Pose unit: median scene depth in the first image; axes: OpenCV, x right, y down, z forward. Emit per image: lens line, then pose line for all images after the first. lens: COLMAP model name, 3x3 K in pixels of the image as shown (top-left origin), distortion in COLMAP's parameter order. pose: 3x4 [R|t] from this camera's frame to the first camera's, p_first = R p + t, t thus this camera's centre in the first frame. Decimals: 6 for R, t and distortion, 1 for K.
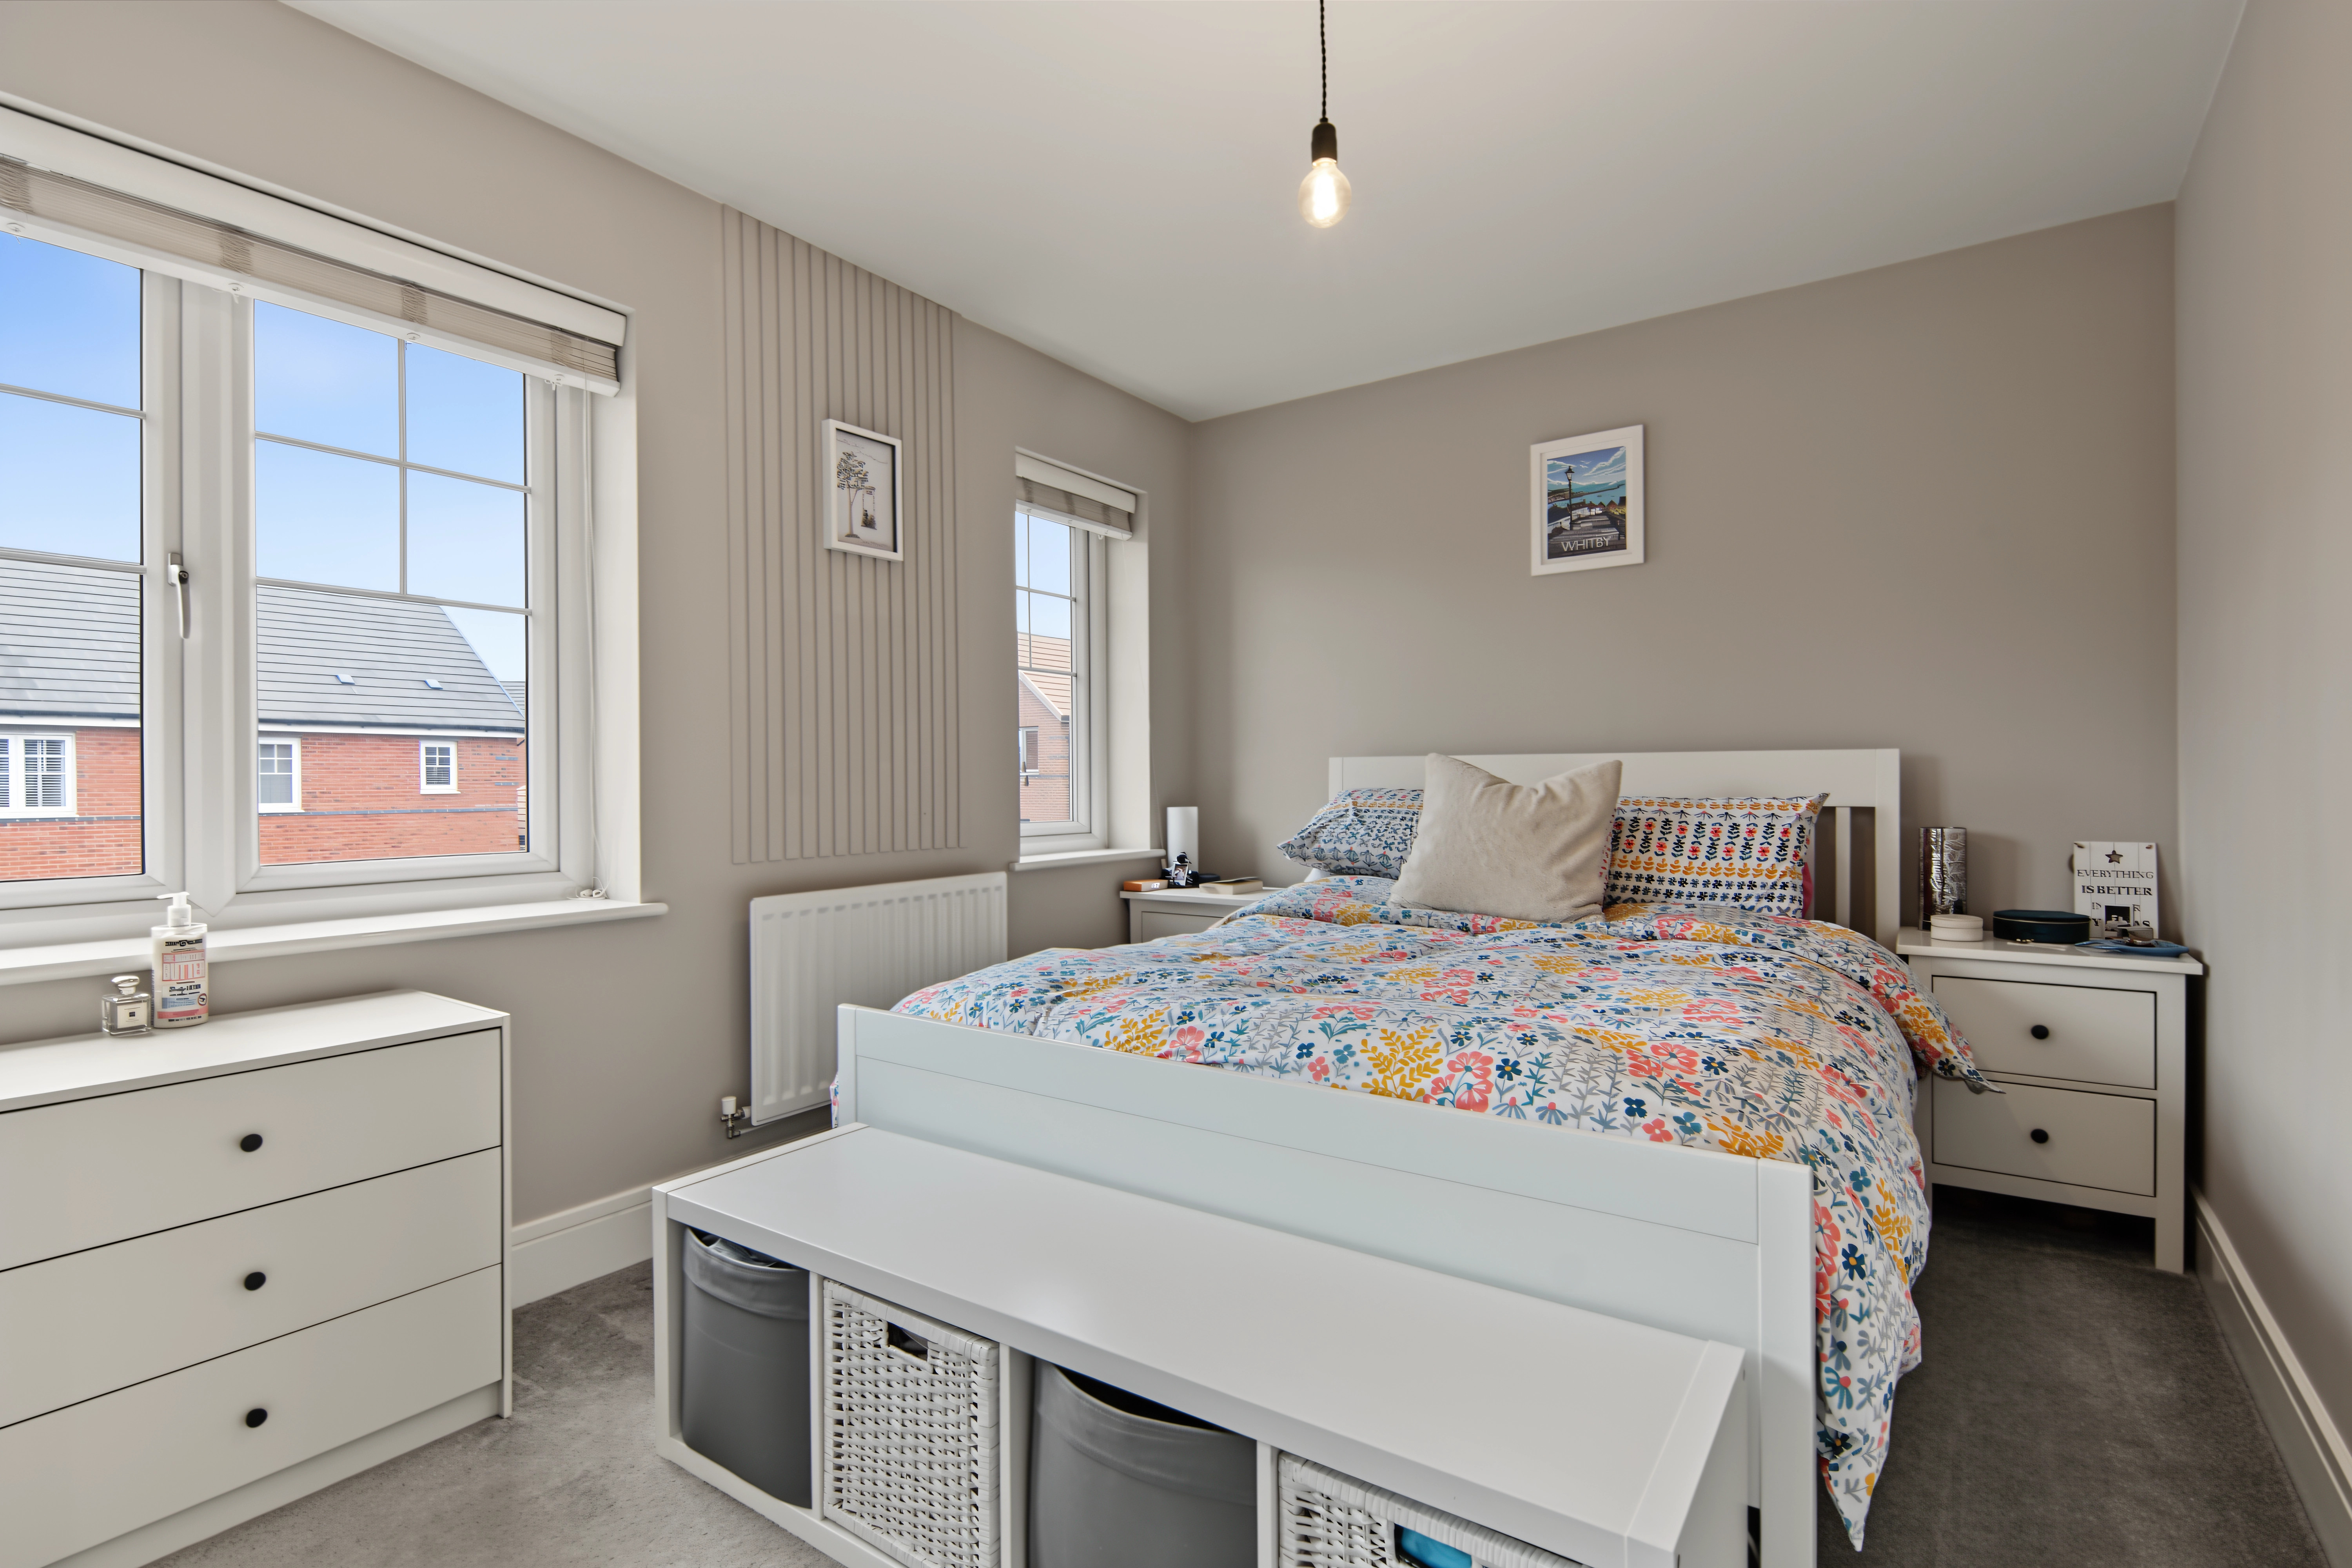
lens RADIAL K [[1138.8, 0, 1171.6], [0, 1138.8, 781.5], [0, 0, 1]] dist [0.011484, -0.000004]
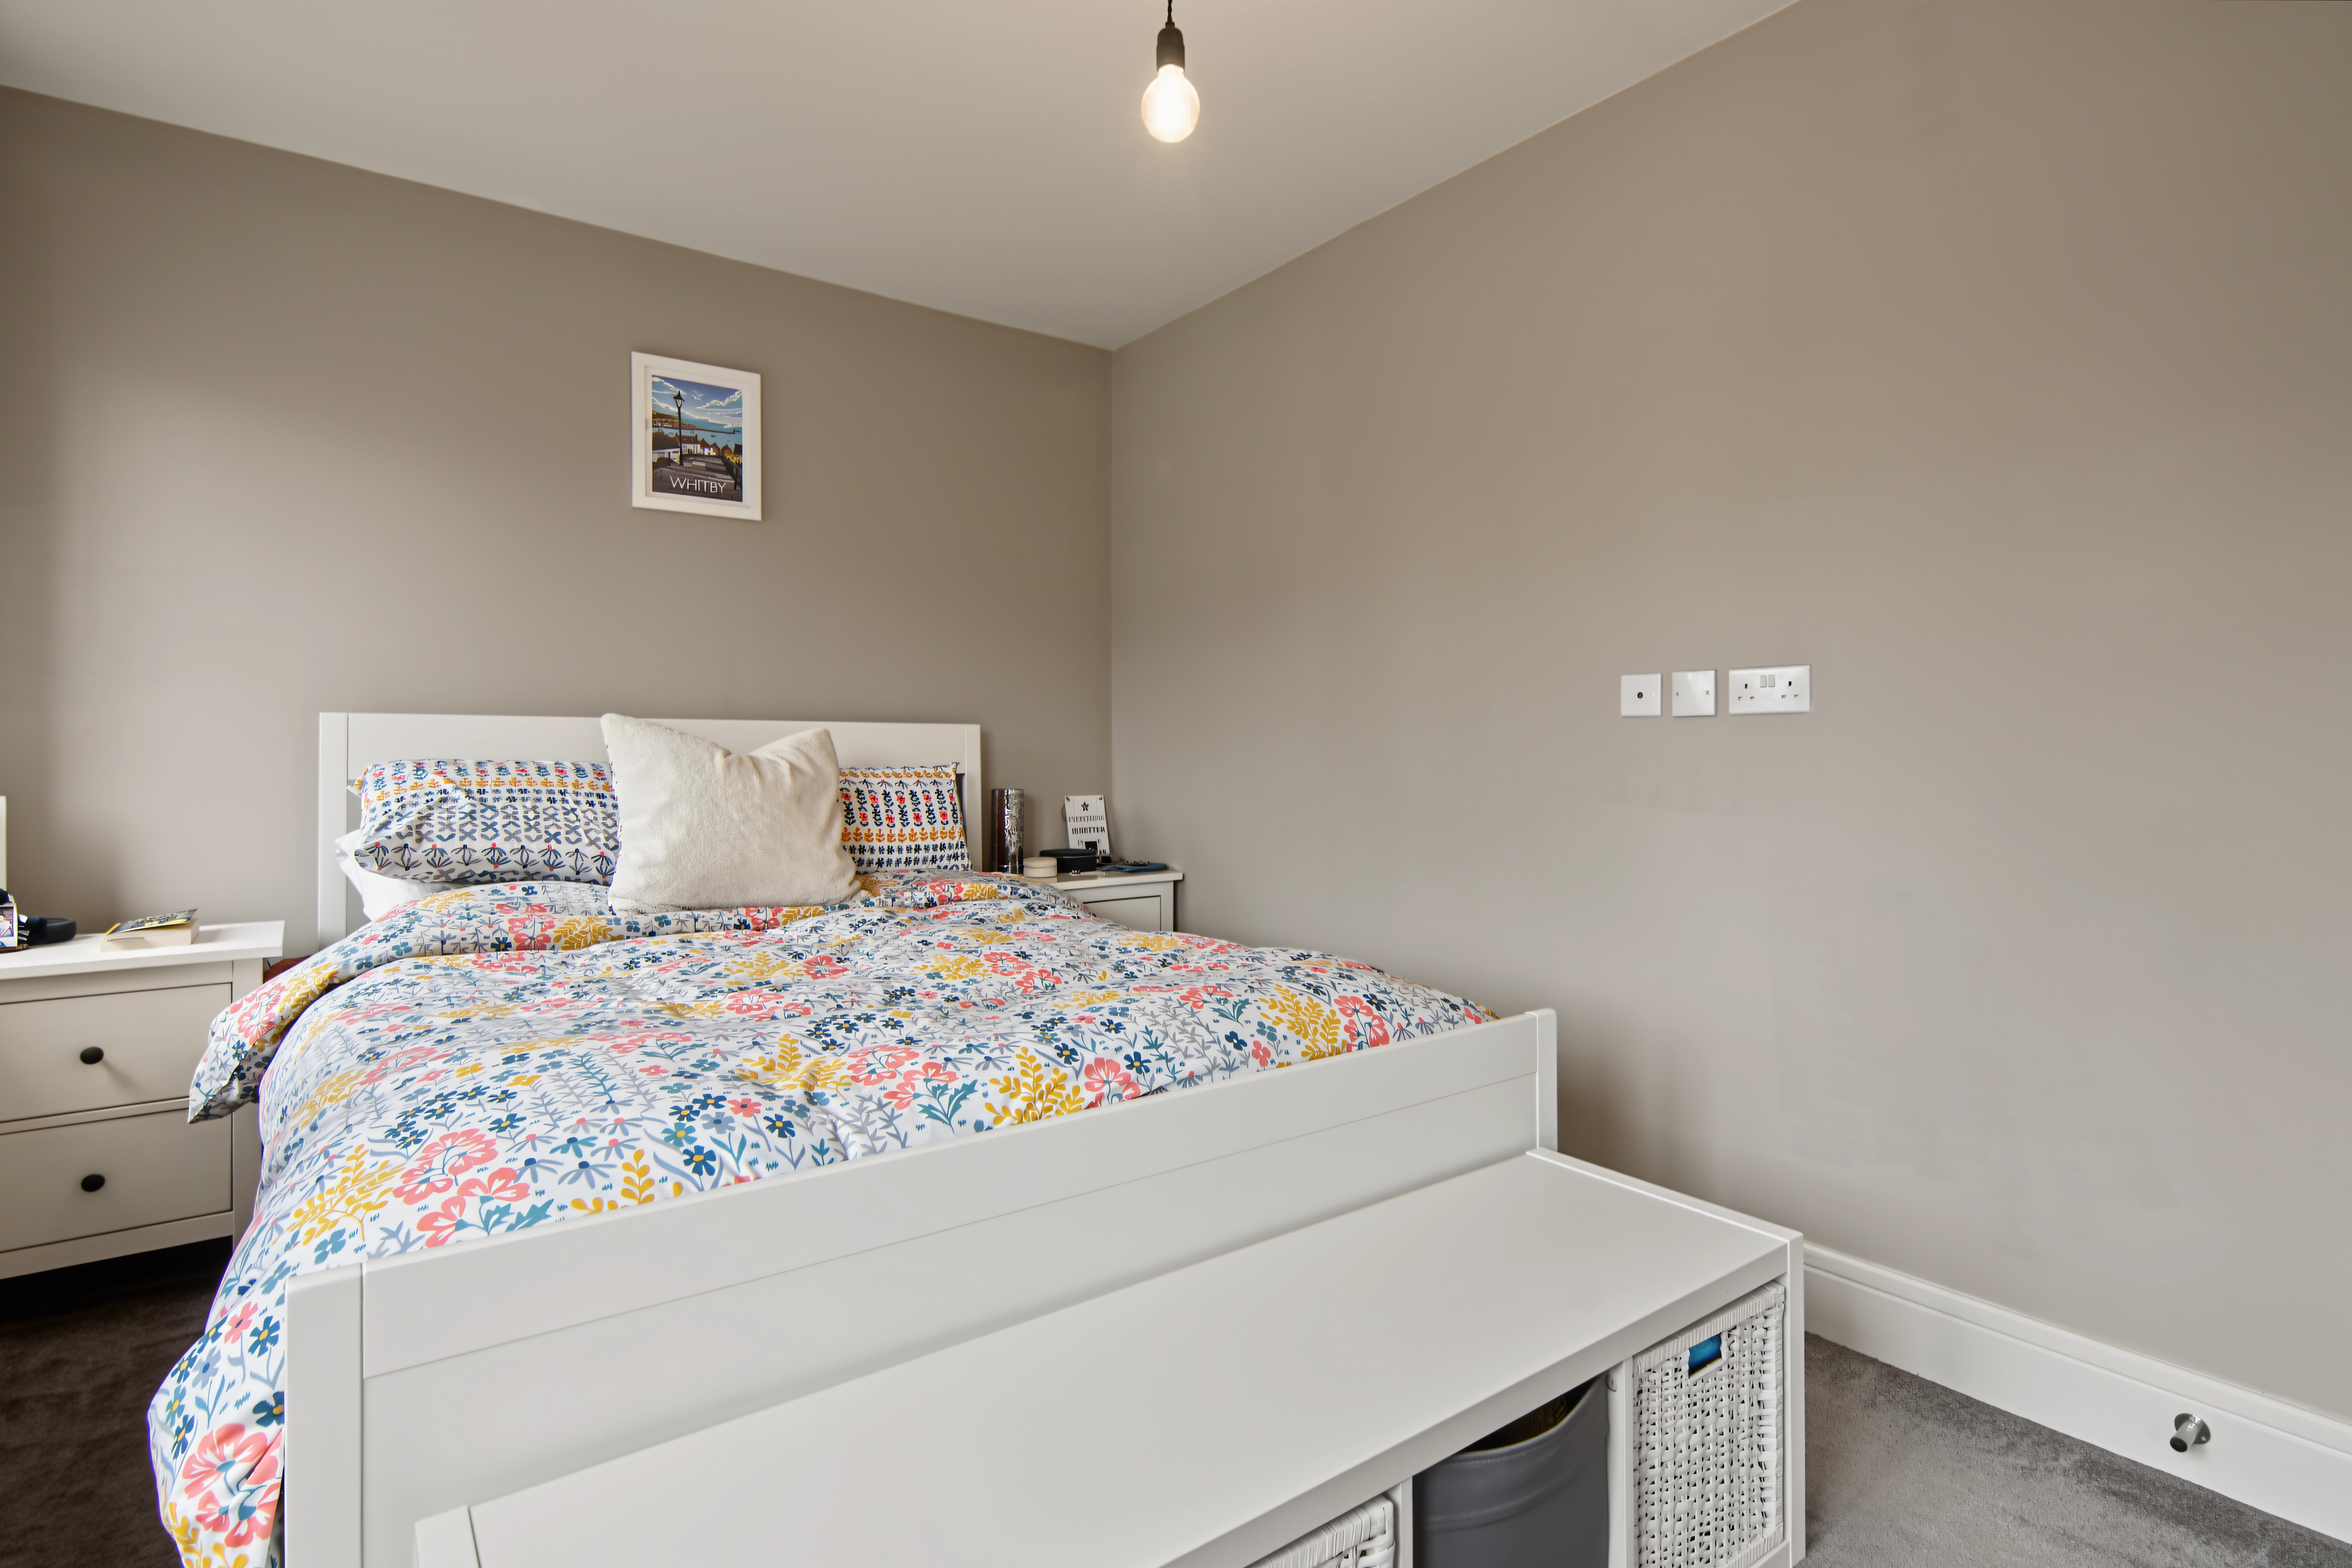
lens RADIAL K [[1138.8, 0, 1202.2], [0, 1138.8, 740.7], [0, 0, 1]] dist [0.011484, -0.000004]
pose [[0.313558, 0.012239, 0.949490, -0.428517], [-0.000056, 0.999917, -0.012871, 0.003740], [-0.949569, 0.003983, 0.313533, 0.413524]]
